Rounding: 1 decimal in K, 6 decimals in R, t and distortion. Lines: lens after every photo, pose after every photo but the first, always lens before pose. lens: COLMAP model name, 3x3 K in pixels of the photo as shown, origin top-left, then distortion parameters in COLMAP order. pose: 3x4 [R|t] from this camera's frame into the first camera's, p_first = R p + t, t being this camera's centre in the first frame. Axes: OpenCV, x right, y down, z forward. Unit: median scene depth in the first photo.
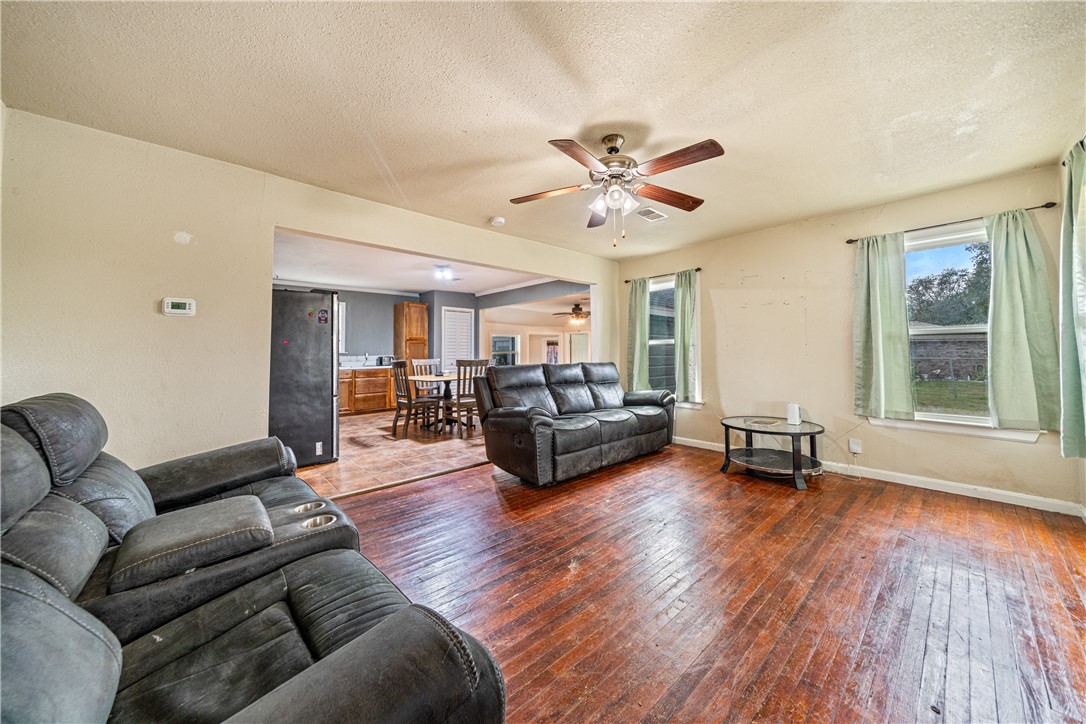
lens RADIAL K [[378.8, 0, 545.0], [0, 378.8, 352.4], [0, 0, 1]] dist [0.001272, 0.000069]
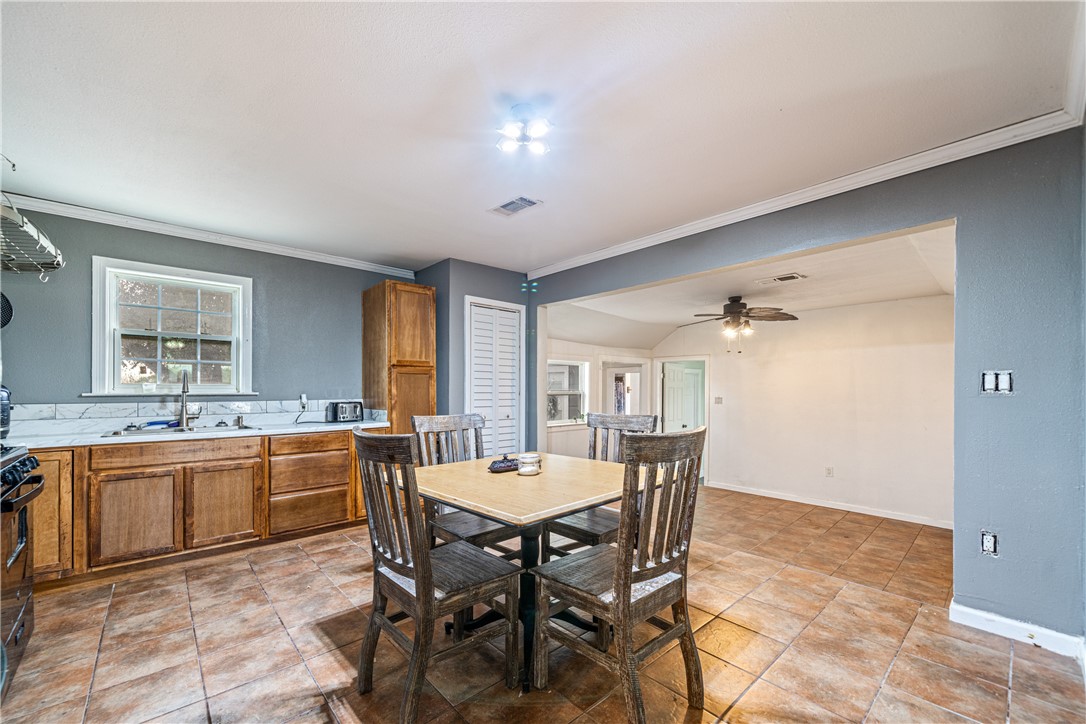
lens RADIAL K [[435.3, 0, 531.4], [0, 435.3, 402.4], [0, 0, 1]] dist [0.001415, 0.000026]
pose [[0.999901, 0.008563, -0.011179, -0.187277], [-0.008216, 0.999493, 0.030777, -0.006495], [0.011437, -0.030682, 0.999464, 0.469118]]
